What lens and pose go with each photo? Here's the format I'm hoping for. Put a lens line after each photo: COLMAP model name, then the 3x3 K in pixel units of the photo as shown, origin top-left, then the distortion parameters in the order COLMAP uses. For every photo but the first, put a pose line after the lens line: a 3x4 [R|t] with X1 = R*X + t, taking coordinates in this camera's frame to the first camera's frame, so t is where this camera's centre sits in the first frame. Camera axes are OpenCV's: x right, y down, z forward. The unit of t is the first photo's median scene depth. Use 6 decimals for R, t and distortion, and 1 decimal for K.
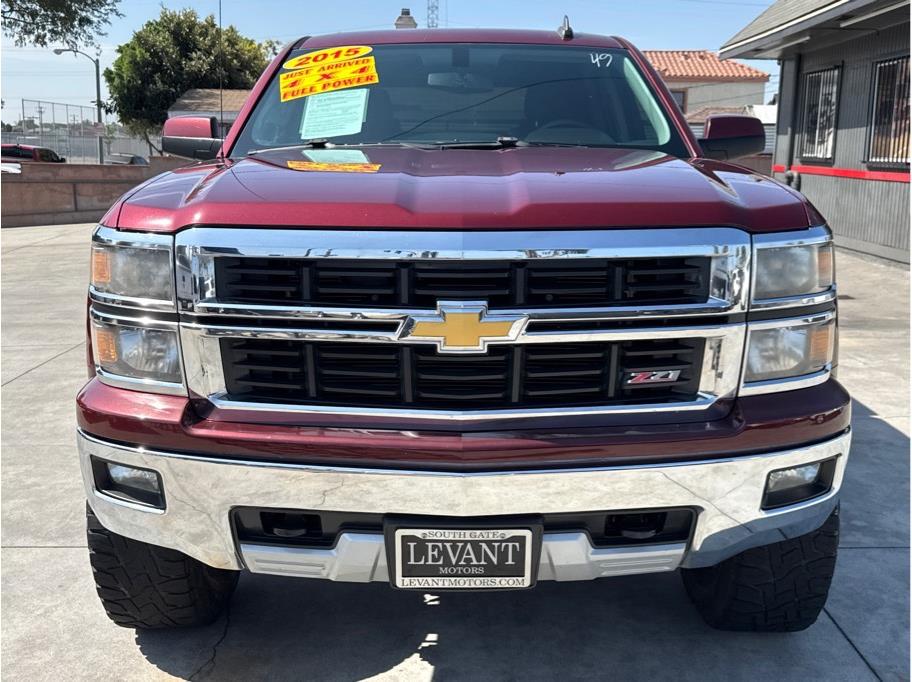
lens RADIAL K [[987.9, 0, 458.1], [0, 987.9, 348.5], [0, 0, 1]] dist [0.041760, 0.000000]
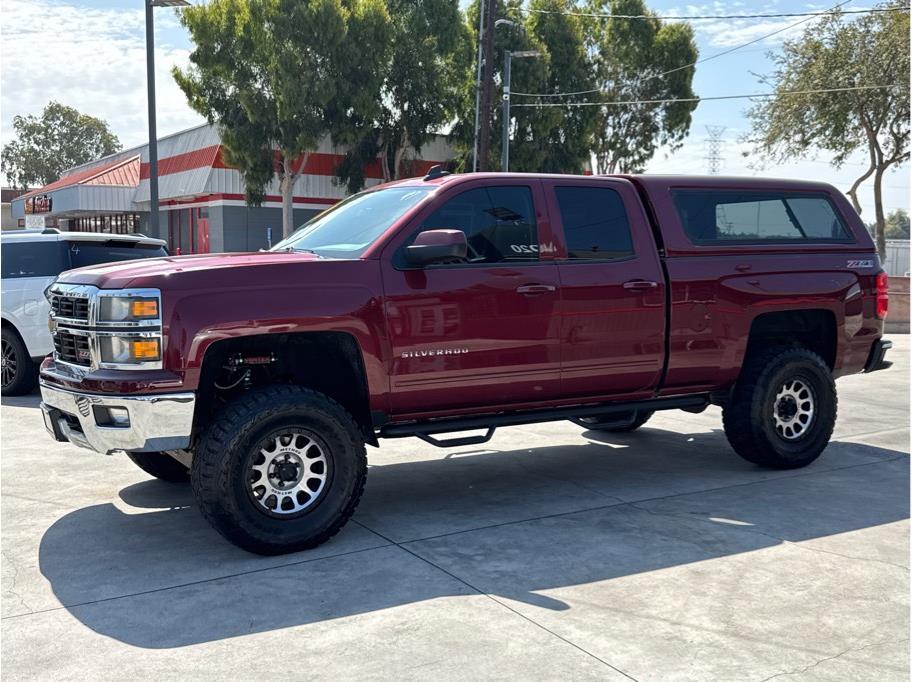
lens RADIAL K [[982.3, 0, 451.4], [0, 982.3, 342.8], [0, 0, 1]] dist [0.077947, 0.000000]
pose [[0.514587, 0.072139, -0.854398, 2.452501], [-0.166795, 0.985841, -0.017220, -0.089448], [0.841059, 0.151371, 0.519334, 0.552267]]
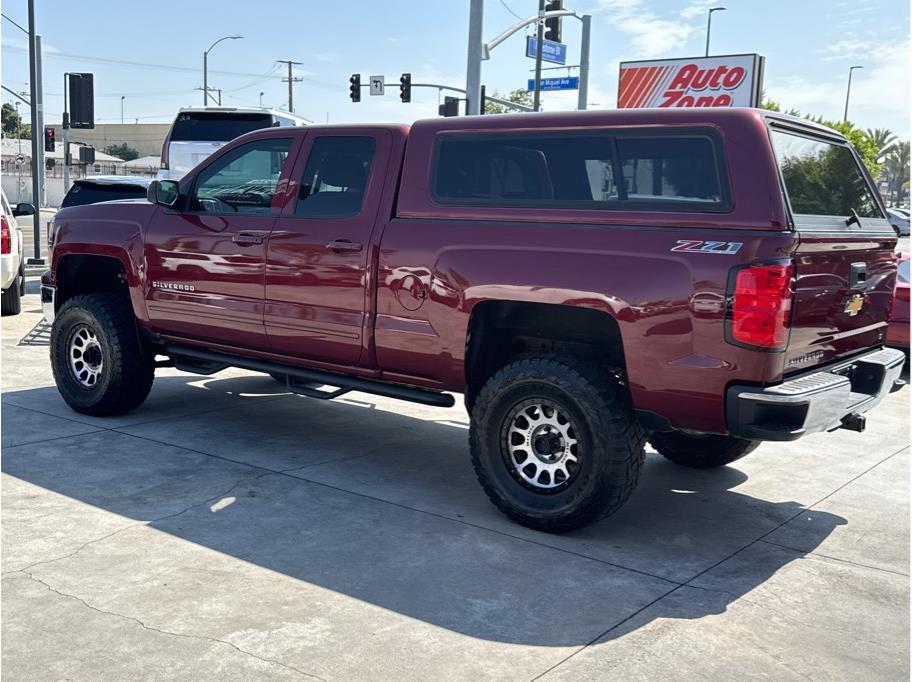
lens RADIAL K [[987.9, 0, 451.3], [0, 987.9, 340.0], [0, 0, 1]] dist [0.041760, 0.000000]
pose [[-0.586314, 0.087413, -0.805354, 2.213167], [-0.198582, 0.948318, 0.247502, -0.788336], [0.785367, 0.305043, -0.538654, 3.841942]]
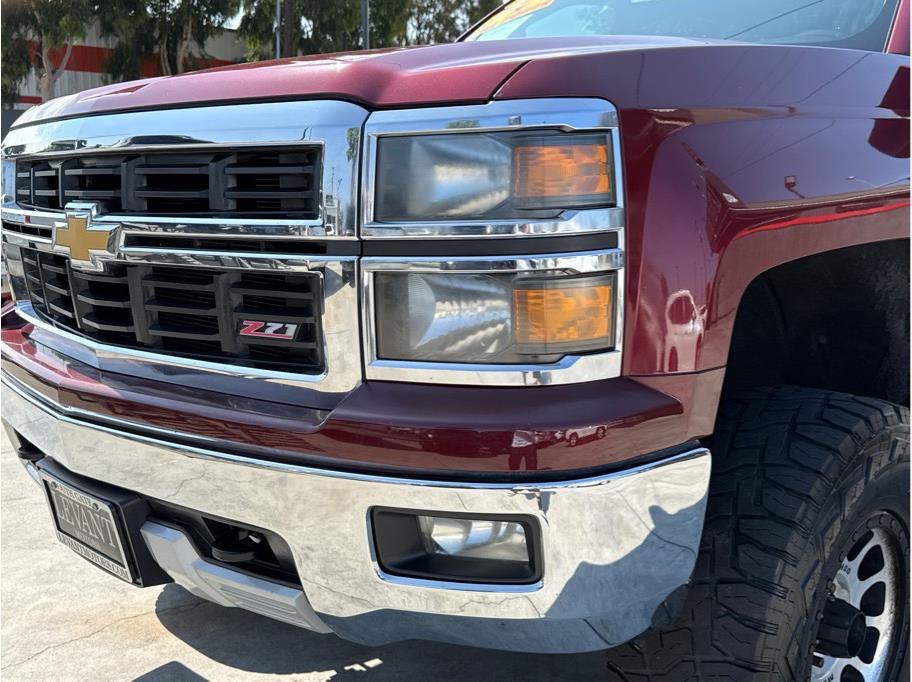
lens RADIAL K [[987.9, 0, 447.2], [0, 987.9, 339.1], [0, 0, 1]] dist [0.041760, 0.000000]
pose [[0.707063, 0.108968, -0.698704, 0.763439], [-0.130747, 0.991166, 0.022269, 0.004237], [0.694958, 0.075608, 0.715064, 0.609618]]
